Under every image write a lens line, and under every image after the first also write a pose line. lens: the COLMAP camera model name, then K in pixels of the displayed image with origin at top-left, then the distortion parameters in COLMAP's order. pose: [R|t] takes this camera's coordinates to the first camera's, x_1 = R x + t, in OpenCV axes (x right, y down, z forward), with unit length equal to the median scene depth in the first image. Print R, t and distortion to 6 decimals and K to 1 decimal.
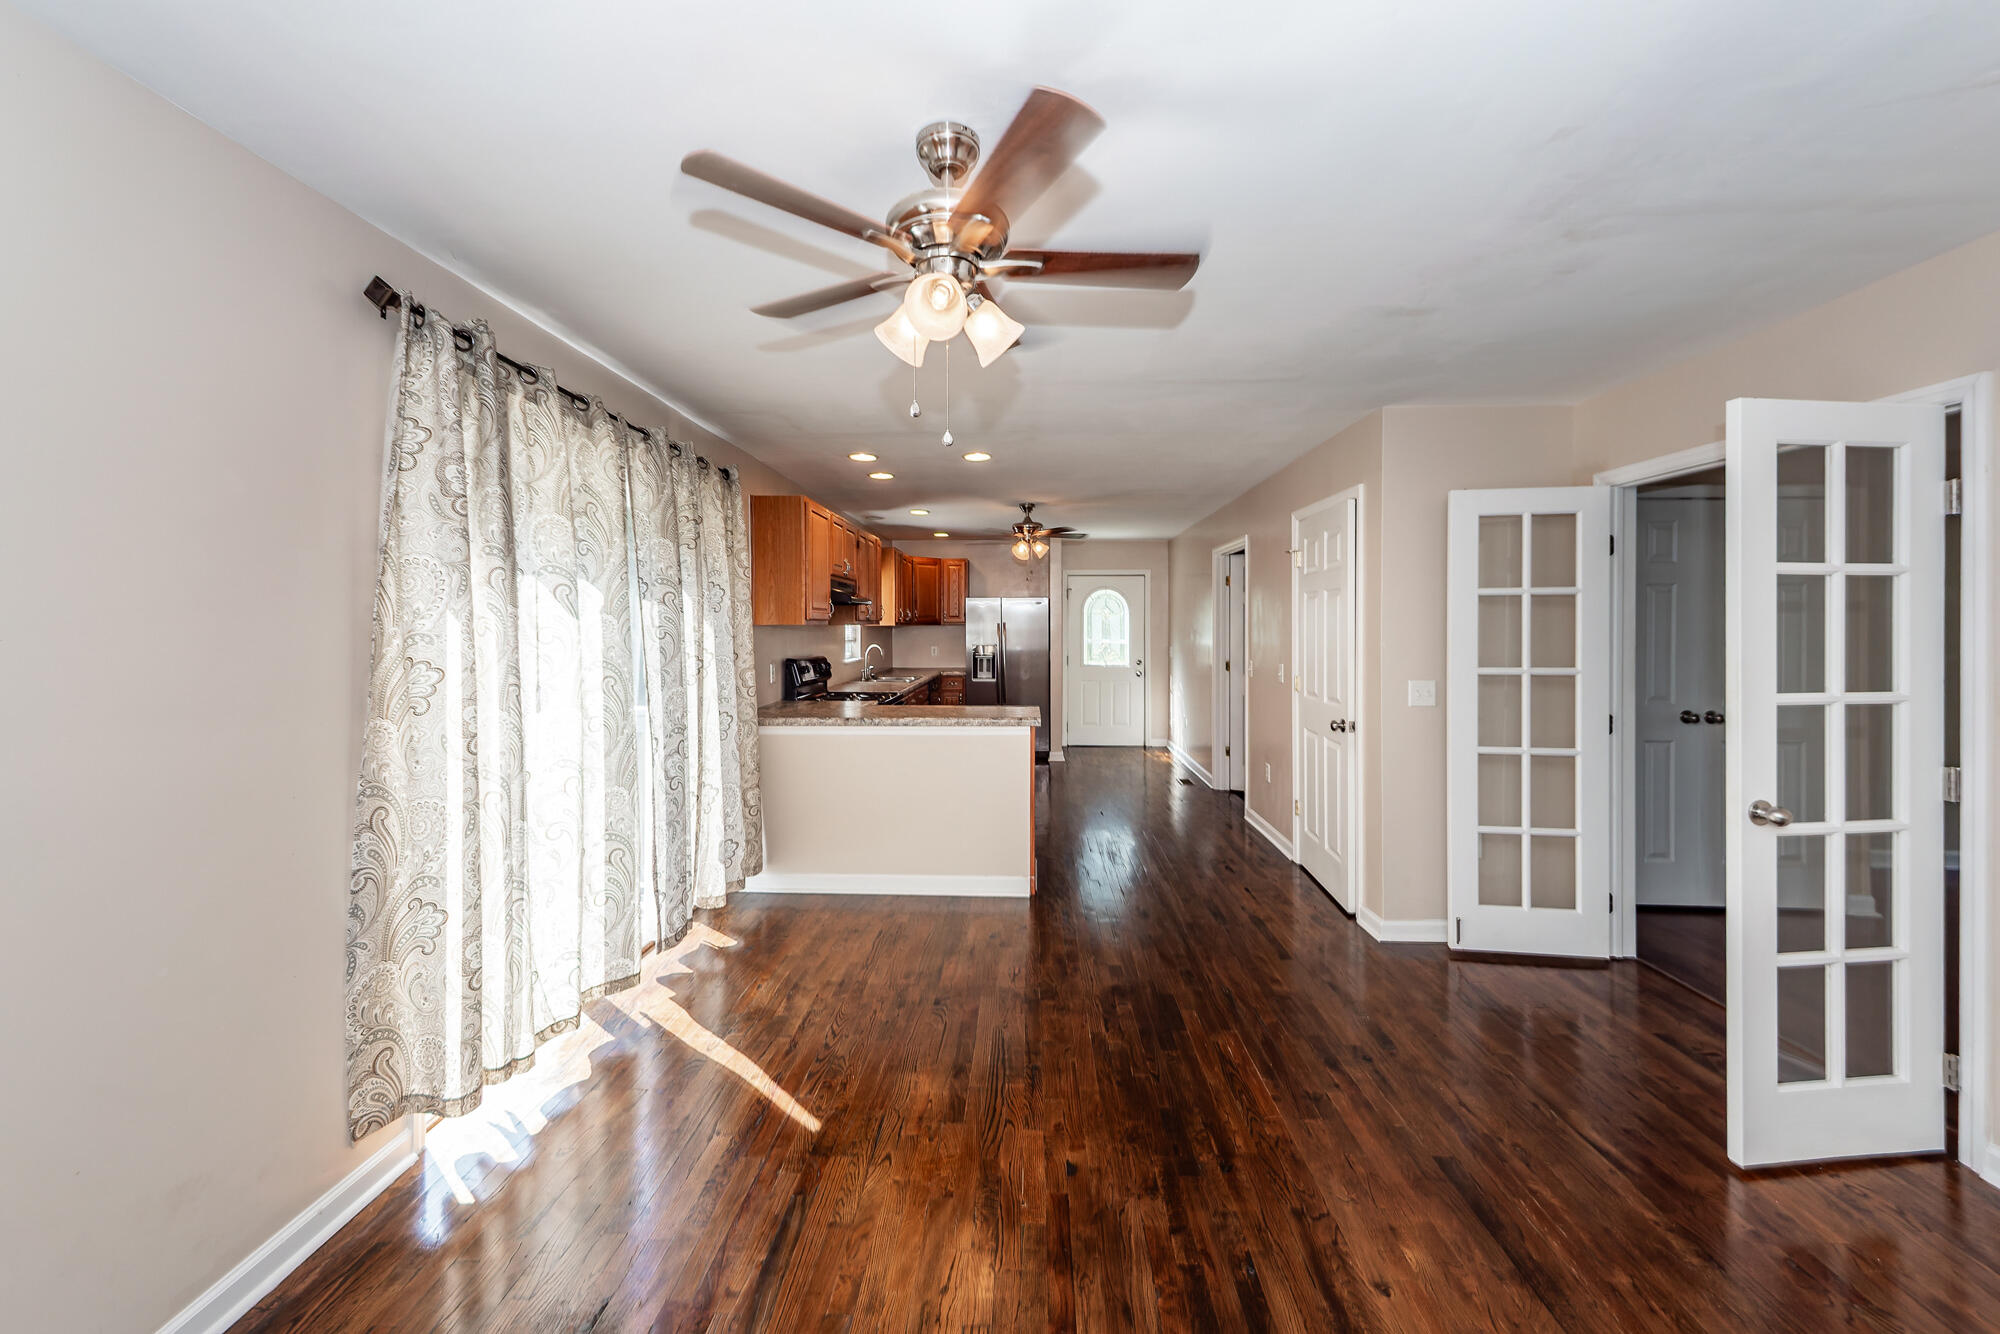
lens RADIAL K [[761.7, 0, 997.5], [0, 761.7, 633.1], [0, 0, 1]] dist [-0.000106, -0.000383]
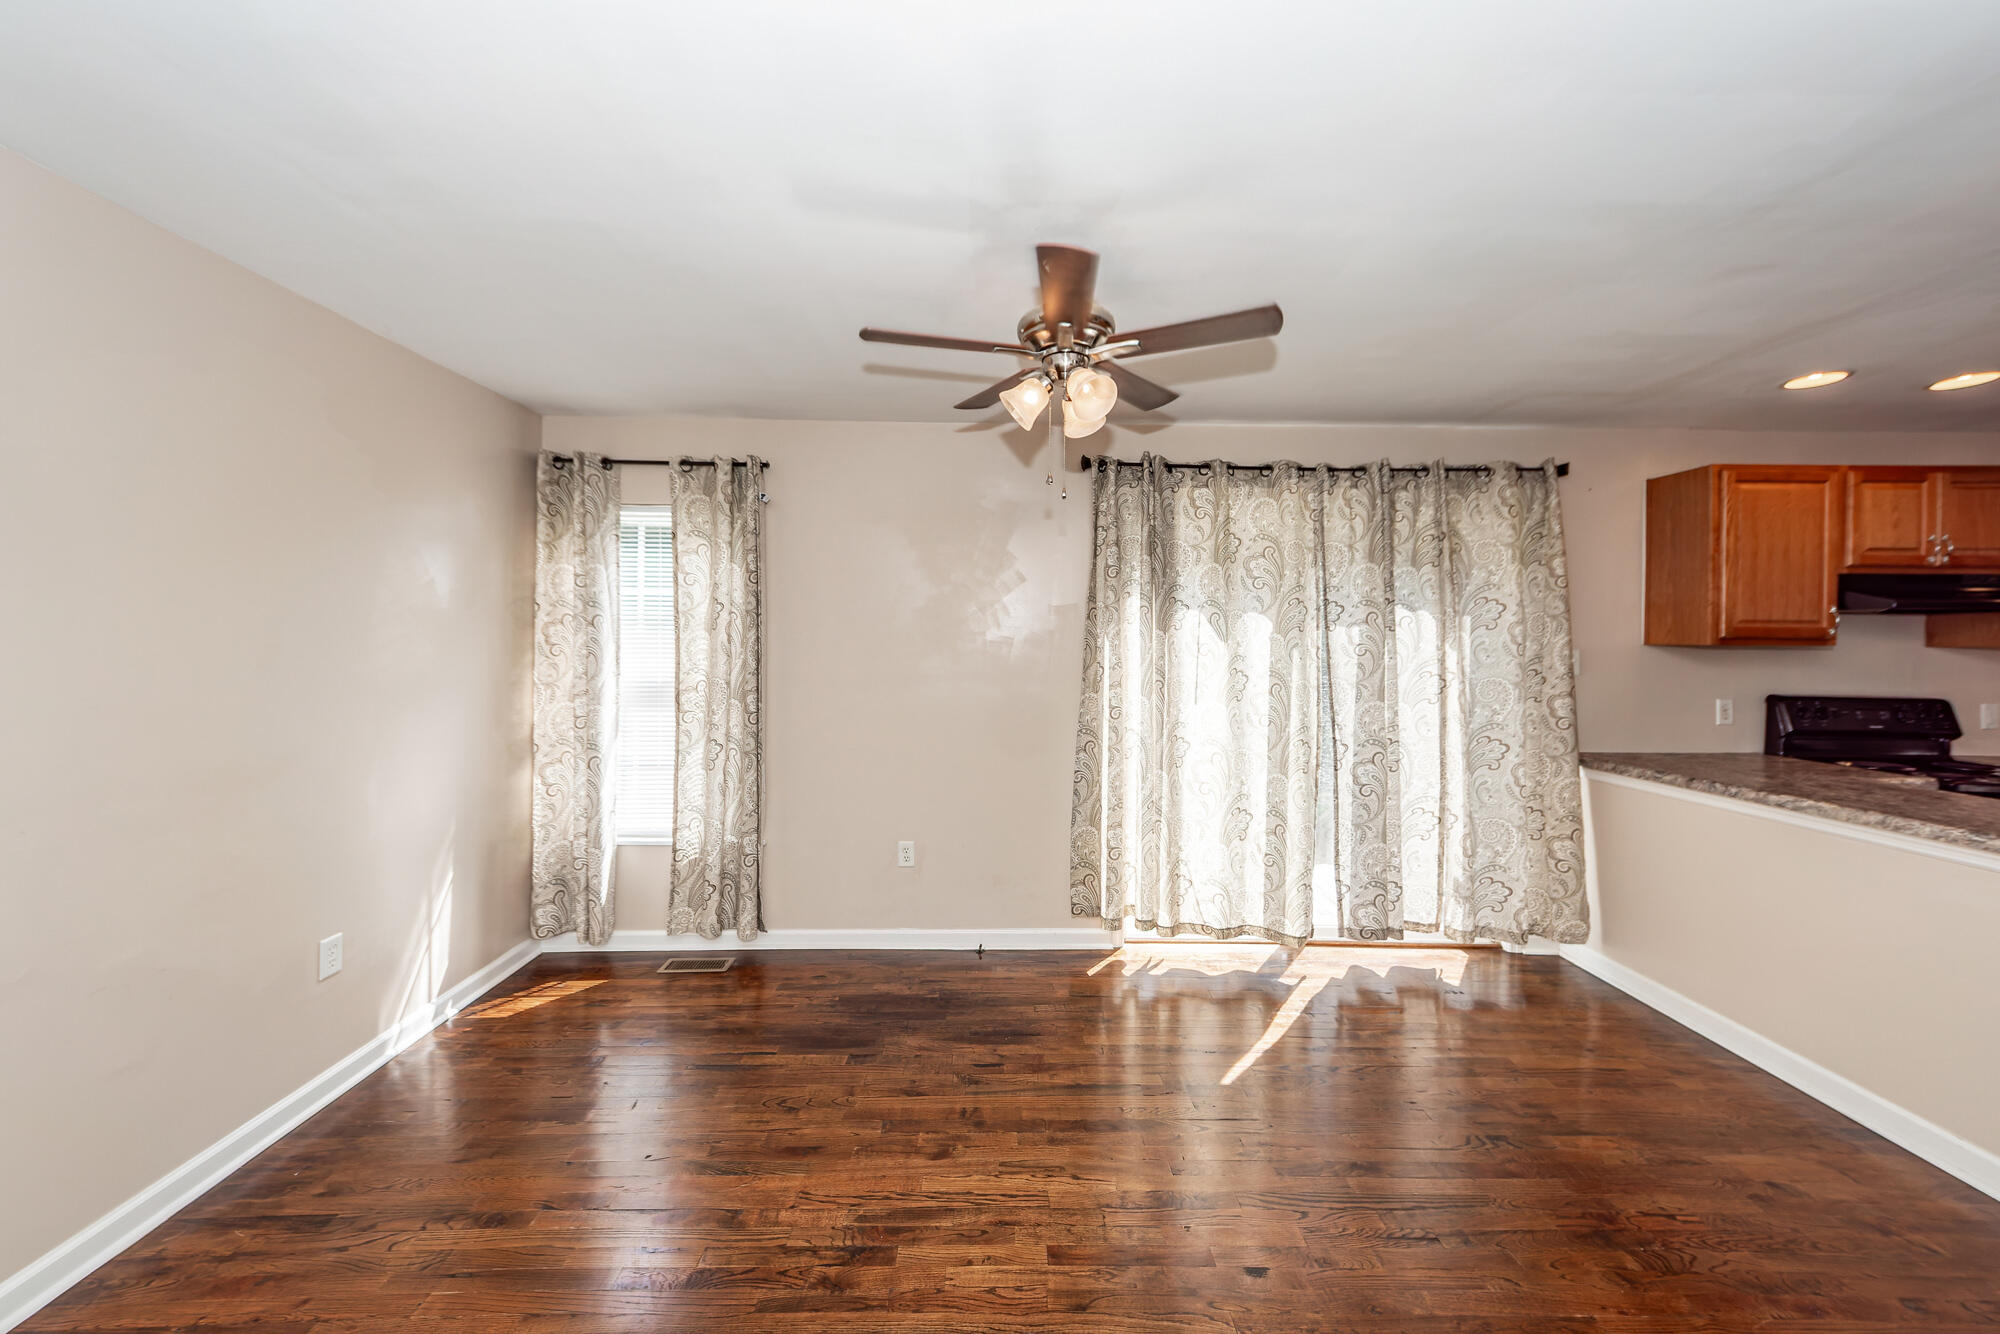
lens RADIAL K [[761.7, 0, 997.5], [0, 761.7, 633.1], [0, 0, 1]] dist [-0.000106, -0.000383]
pose [[0.041061, -0.003544, -0.999150, 0.647170], [-0.014363, 0.999888, -0.004137, -0.013092], [0.999053, 0.014520, 0.041006, 0.444971]]
